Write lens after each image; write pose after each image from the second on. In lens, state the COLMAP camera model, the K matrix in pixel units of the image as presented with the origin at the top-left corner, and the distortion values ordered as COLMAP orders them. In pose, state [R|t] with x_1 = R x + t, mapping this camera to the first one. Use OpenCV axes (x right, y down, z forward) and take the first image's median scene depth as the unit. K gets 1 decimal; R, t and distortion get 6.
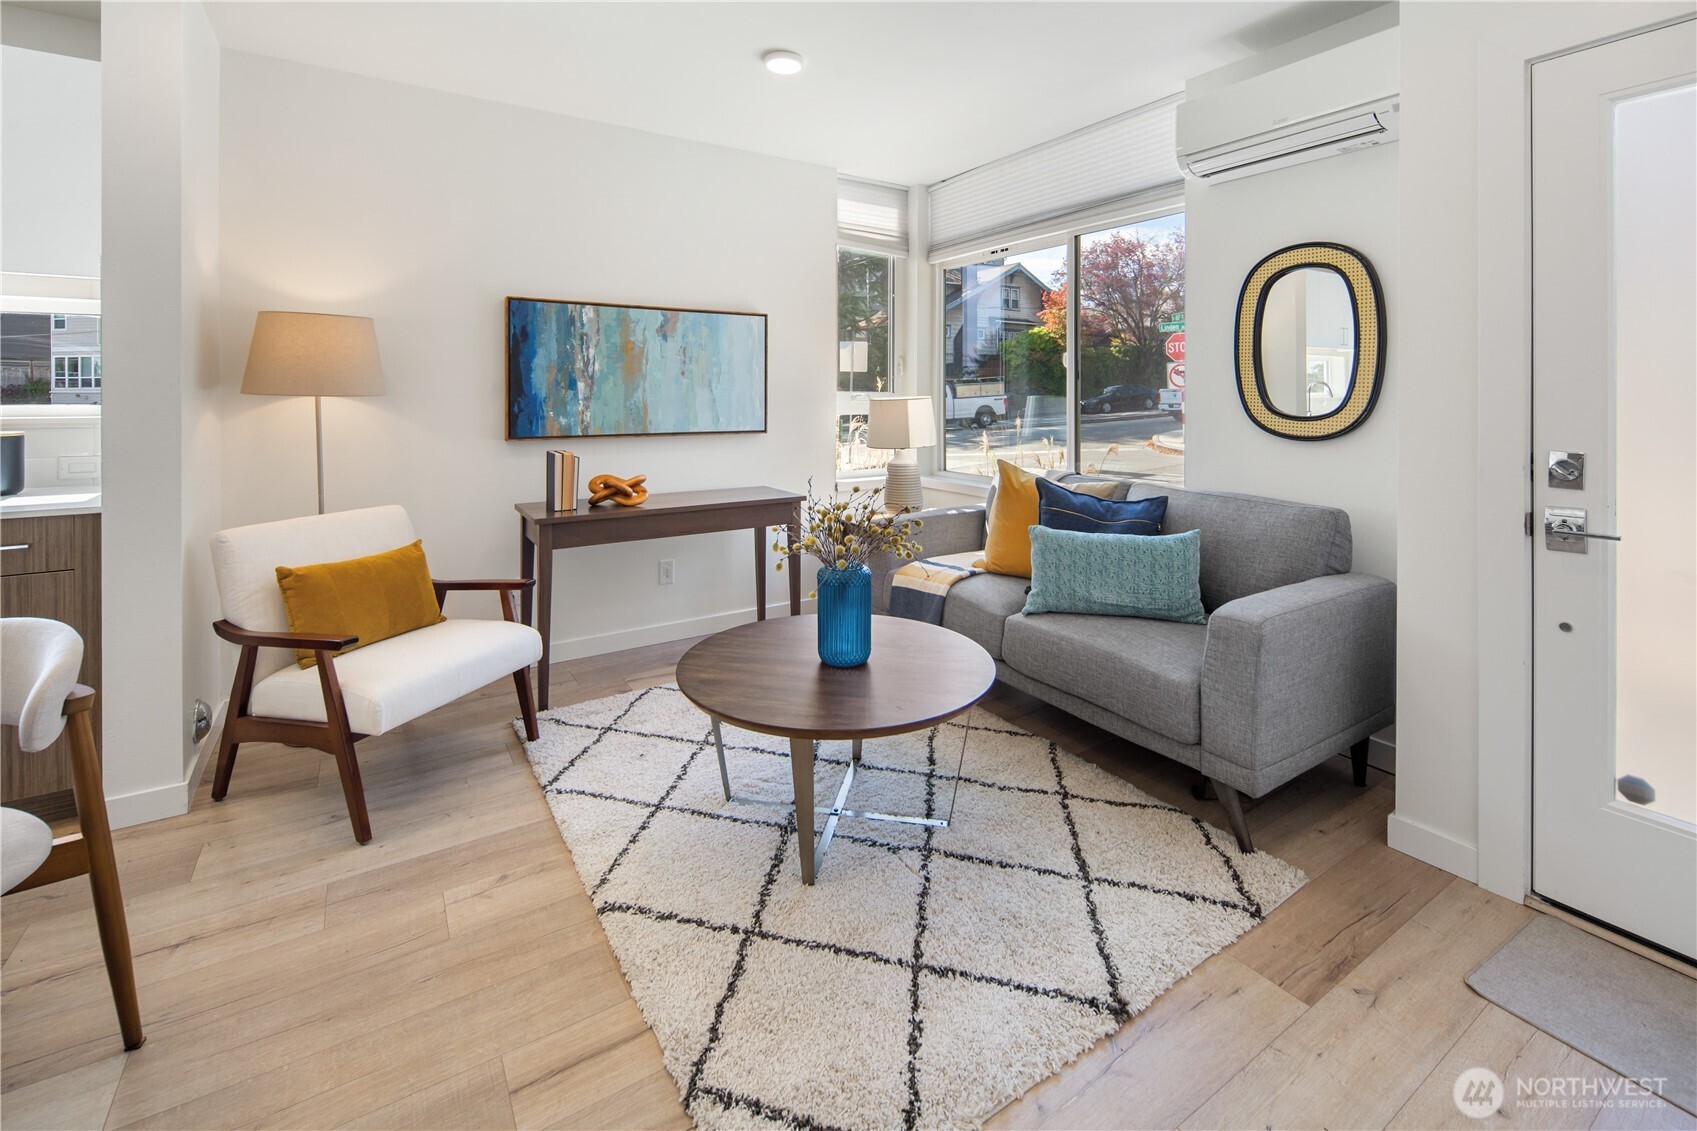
lens RADIAL K [[746.9, 0, 855.5], [0, 746.9, 392.1], [0, 0, 1]] dist [0.004604, -0.002536]
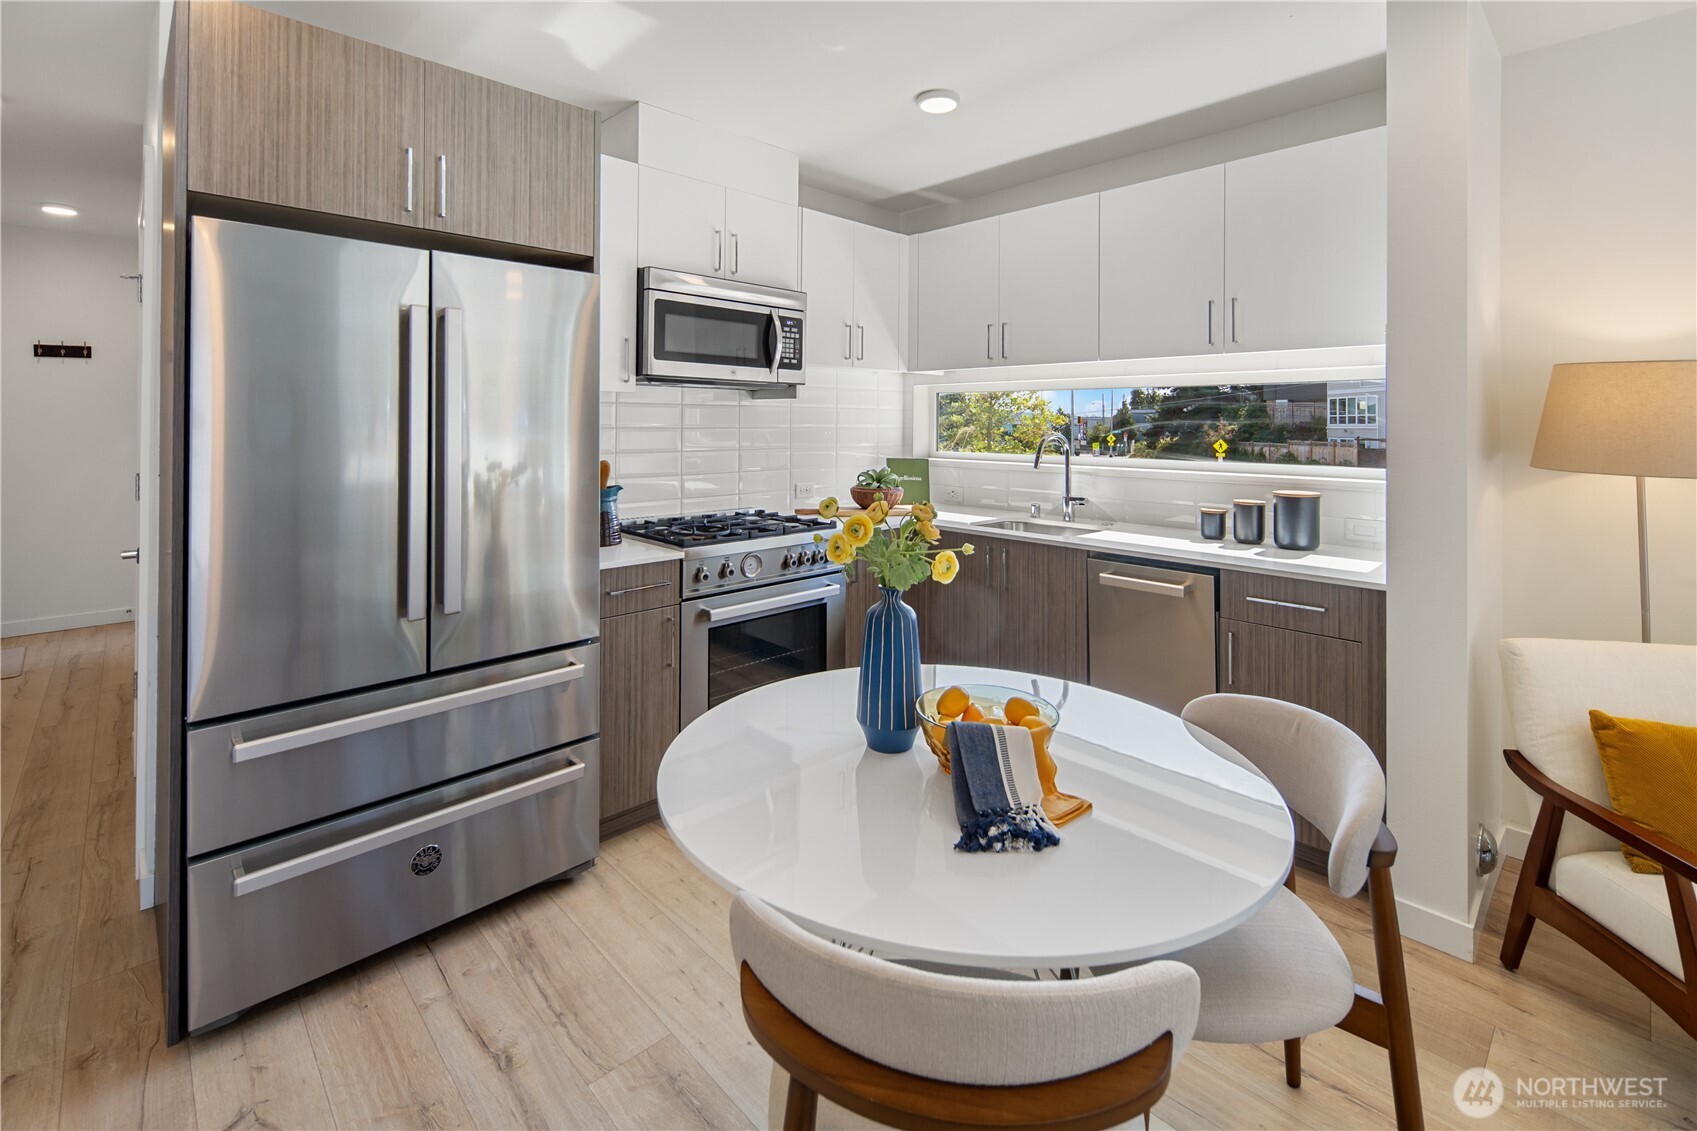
lens RADIAL K [[746.9, 0, 845.4], [0, 746.9, 421.3], [0, 0, 1]] dist [0.004604, -0.002536]
pose [[0.176549, -0.002070, -0.984290, -0.150830], [-0.006015, 0.999977, -0.003182, -0.041155], [0.984273, 0.006482, 0.176533, 0.119739]]
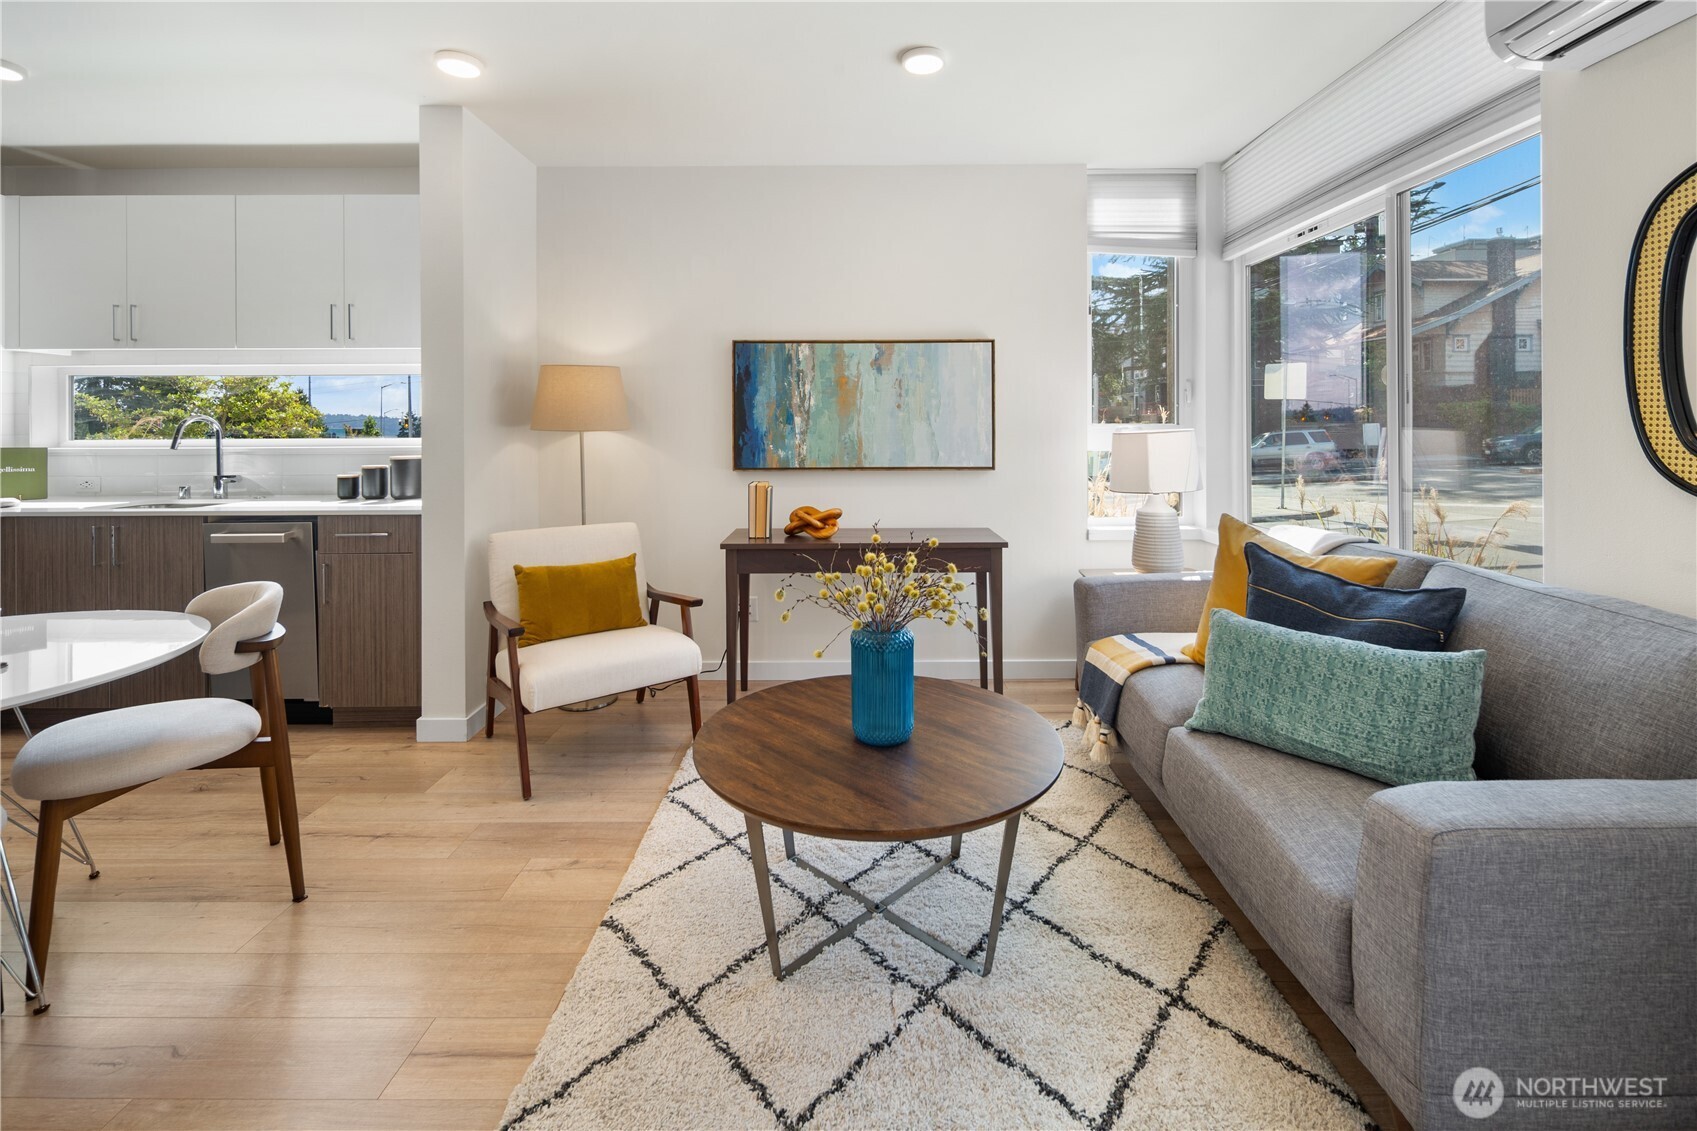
lens RADIAL K [[746.9, 0, 853.8], [0, 746.9, 427.7], [0, 0, 1]] dist [0.004604, -0.002536]
pose [[0.834948, -0.005562, -0.550300, 0.368165], [0.006775, 0.999977, 0.000173, 0.002637], [0.550287, -0.003872, 0.834967, 0.224387]]
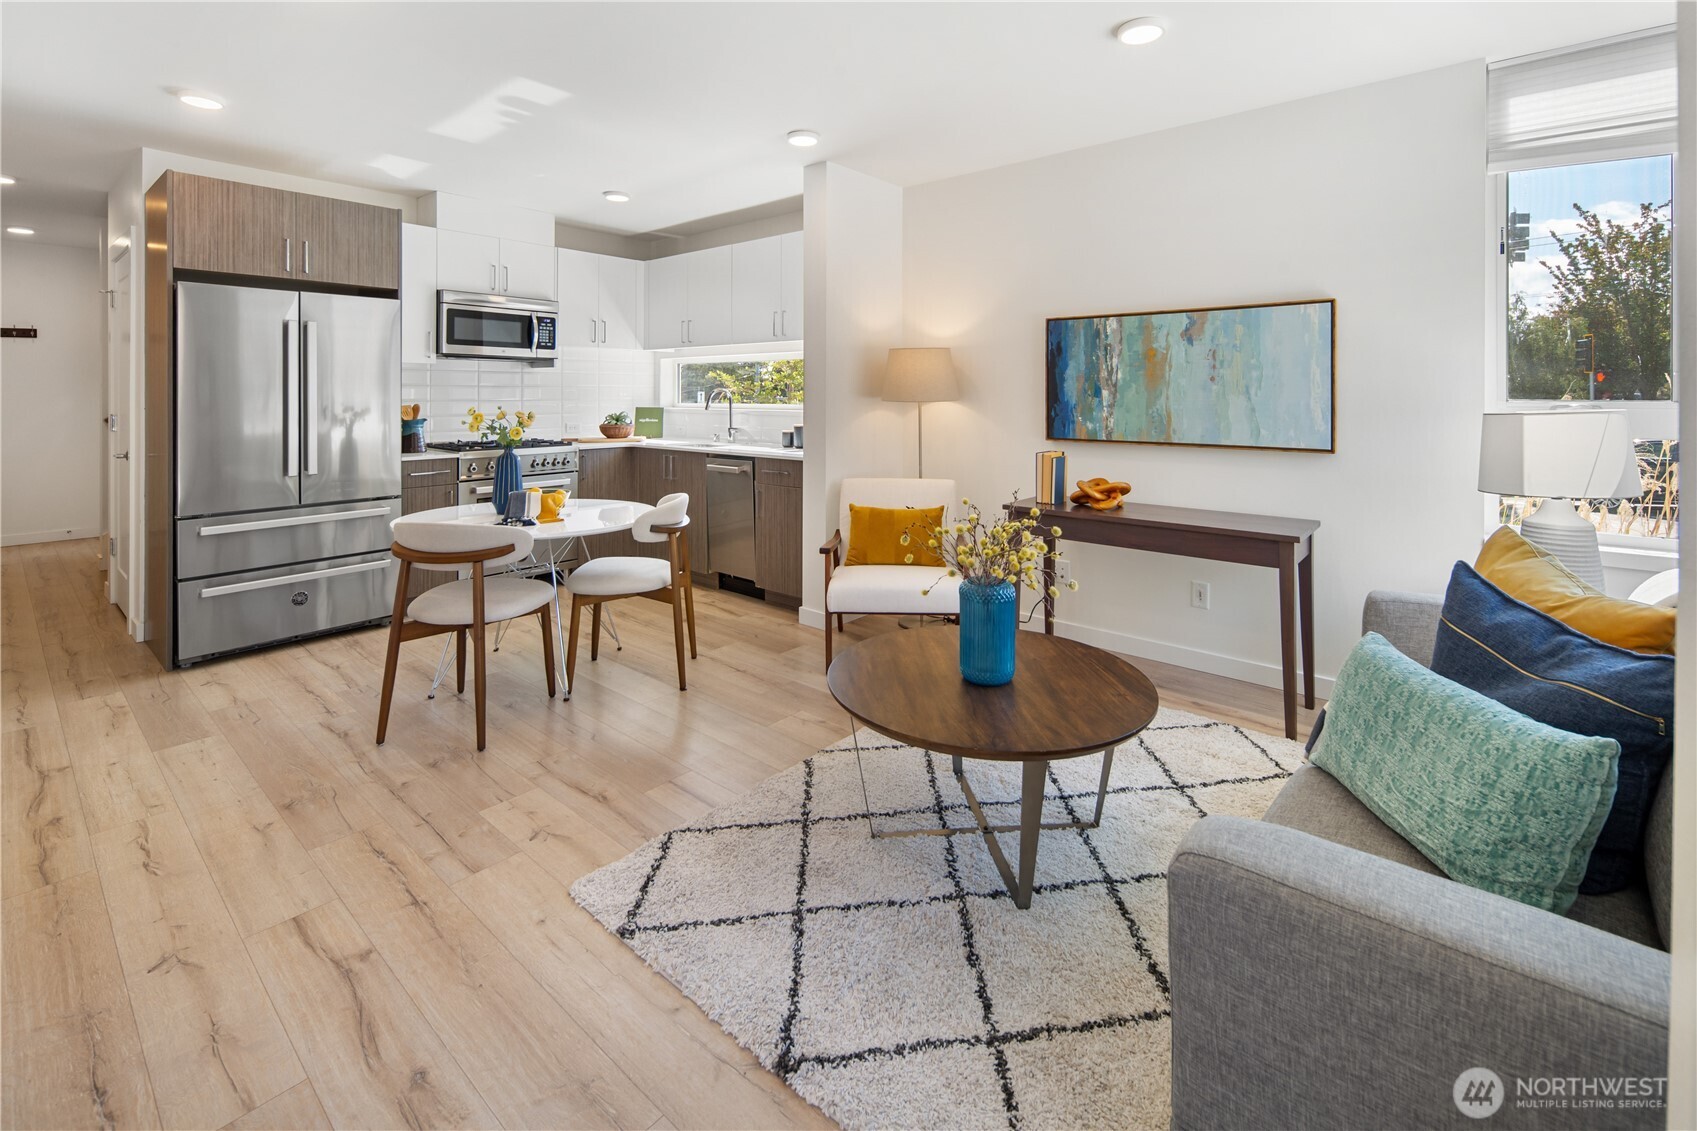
lens RADIAL K [[746.9, 0, 851.1], [0, 746.9, 396.9], [0, 0, 1]] dist [0.004604, -0.002536]
pose [[0.272338, 0.001810, -0.962200, 0.747231], [-0.000424, 0.999998, 0.001761, -0.007378], [0.962202, -0.000071, 0.272338, 0.483377]]
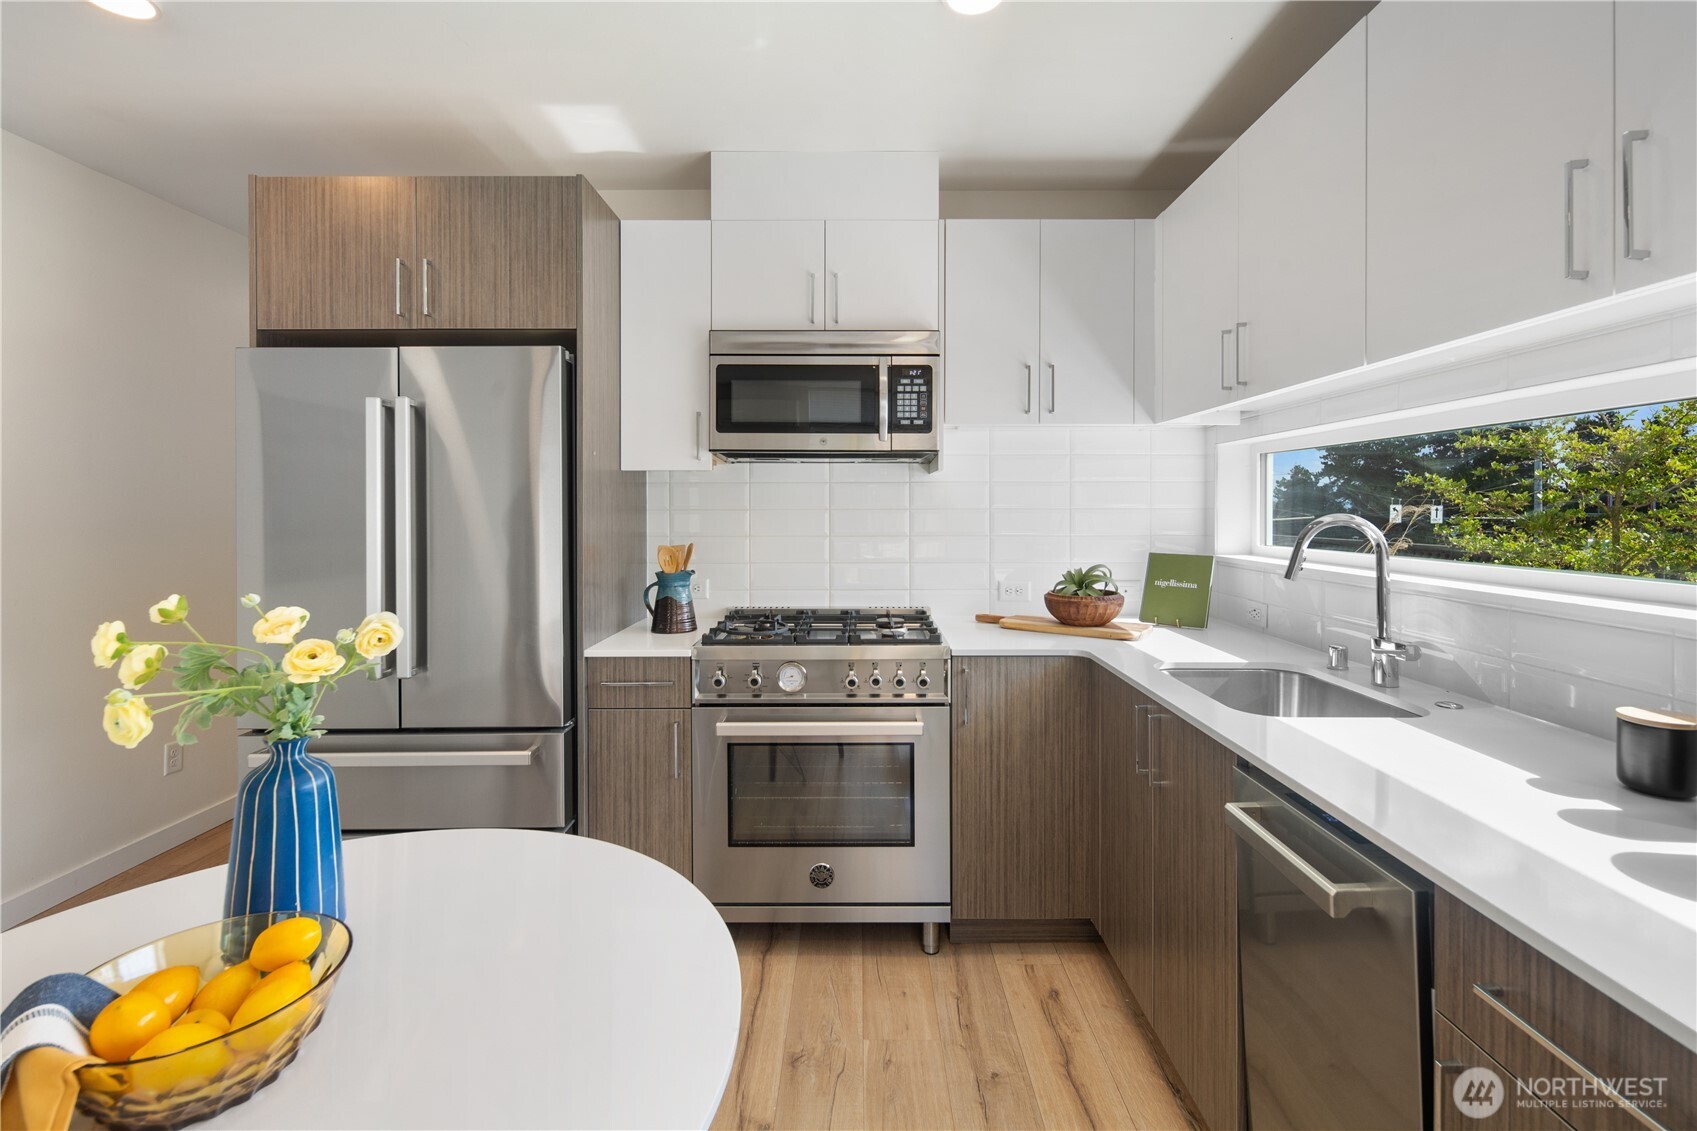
lens RADIAL K [[746.9, 0, 858.6], [0, 746.9, 513.2], [0, 0, 1]] dist [0.004604, -0.002536]
pose [[-0.555965, 0.003889, -0.831197, -0.546998], [0.000204, 0.999990, 0.004542, -0.031852], [0.831206, 0.002355, -0.555960, 0.717666]]
